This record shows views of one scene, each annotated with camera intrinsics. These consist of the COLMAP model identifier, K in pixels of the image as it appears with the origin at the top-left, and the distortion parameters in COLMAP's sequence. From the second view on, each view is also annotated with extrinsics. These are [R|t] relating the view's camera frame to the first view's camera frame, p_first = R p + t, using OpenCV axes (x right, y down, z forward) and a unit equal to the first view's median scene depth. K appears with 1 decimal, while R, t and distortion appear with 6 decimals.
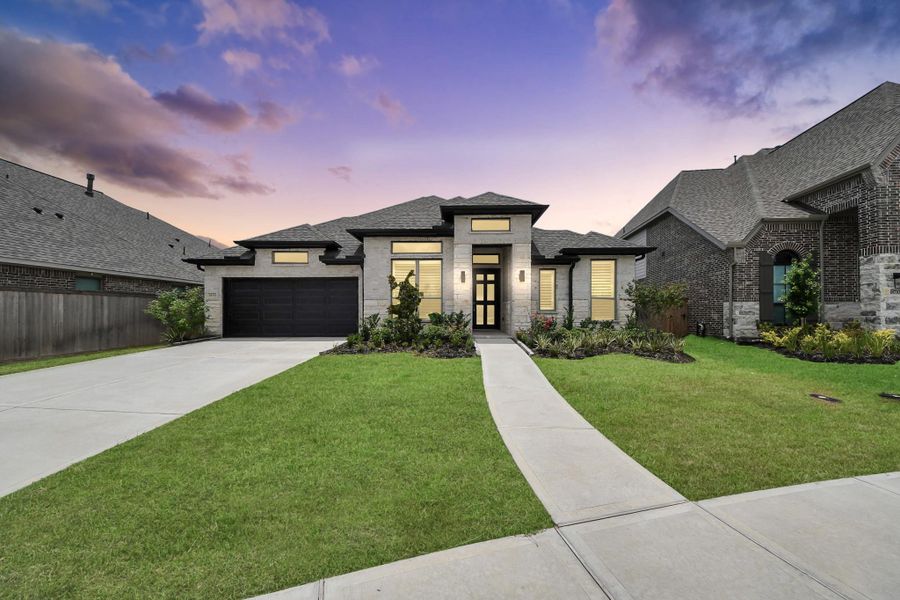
lens RADIAL K [[331.8, 0, 450.0], [0, 331.8, 300.0], [0, 0, 1]] dist [0.026512, -0.020487]
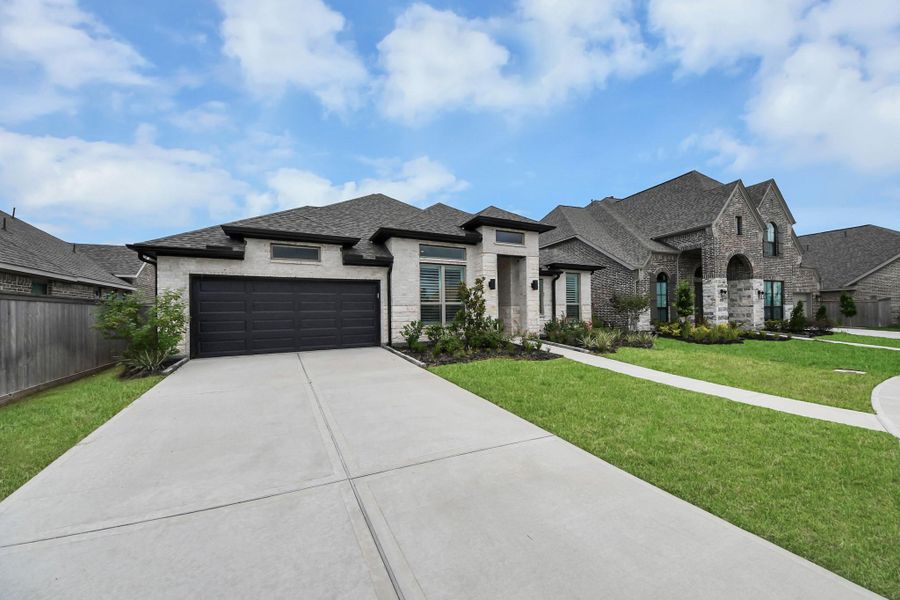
lens RADIAL K [[340.9, 0, 450.0], [0, 340.9, 300.0], [0, 0, 1]] dist [0.025217, -0.018865]
pose [[0.872504, 0.005932, 0.488570, -0.586240], [-0.003682, 0.999978, -0.005567, -0.011197], [-0.488592, 0.003059, 0.872507, 0.103319]]
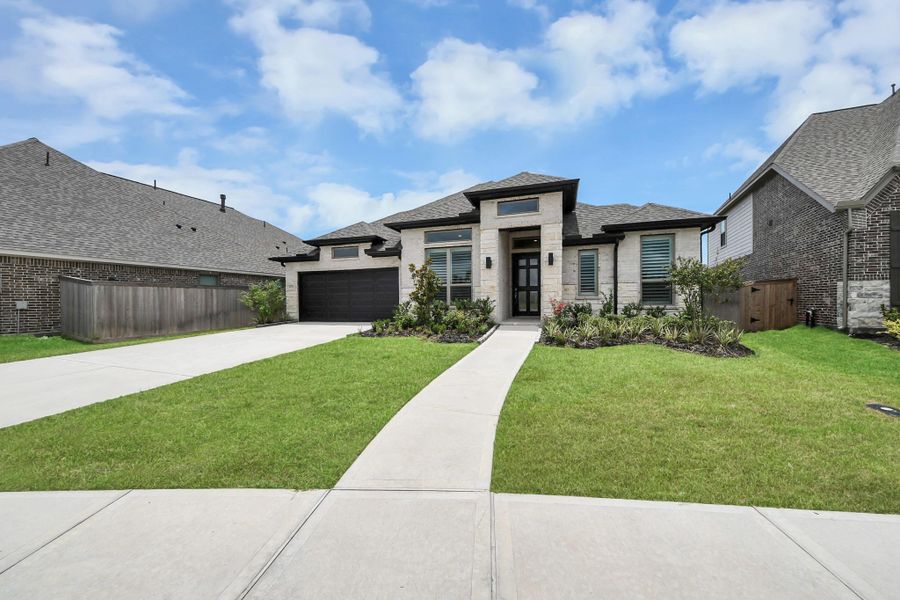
lens RADIAL K [[331.8, 0, 450.0], [0, 331.8, 300.0], [0, 0, 1]] dist [0.026512, -0.020487]
pose [[0.953667, -0.009265, -0.300720, 0.214221], [0.020141, 0.999250, 0.033087, 0.005682], [0.300188, -0.037611, 0.953138, 0.019306]]
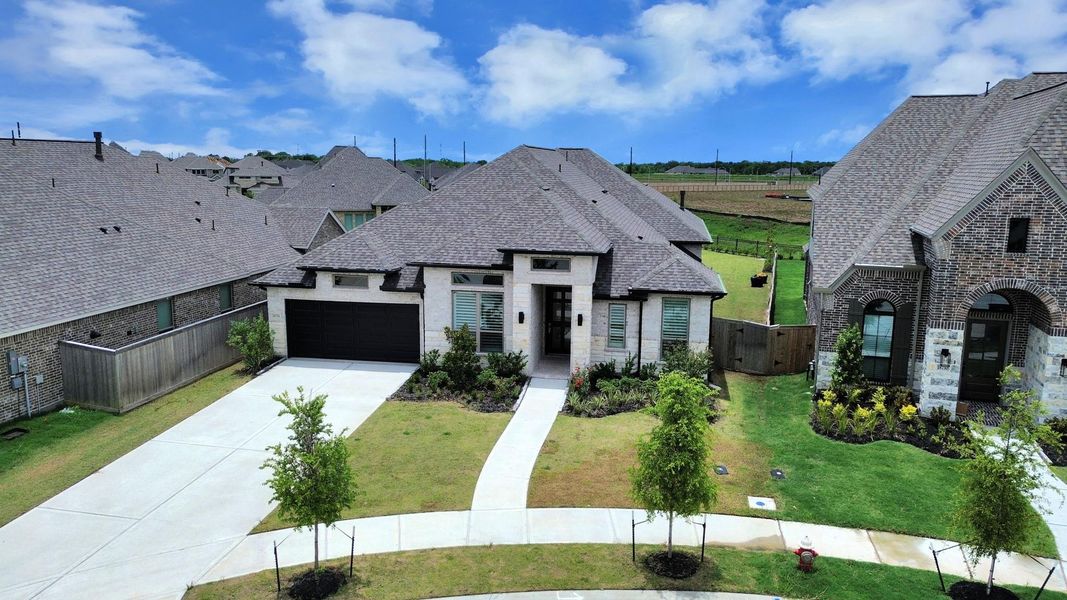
lens RADIAL K [[777.2, 0, 533.5], [0, 777.2, 300.0], [0, 0, 1]] dist [0.082024, -0.143795]
pose [[0.987759, 0.034631, -0.152094, 0.403544], [-0.001862, 0.977593, 0.210497, -0.576176], [0.155976, -0.207637, 0.965691, -1.149172]]
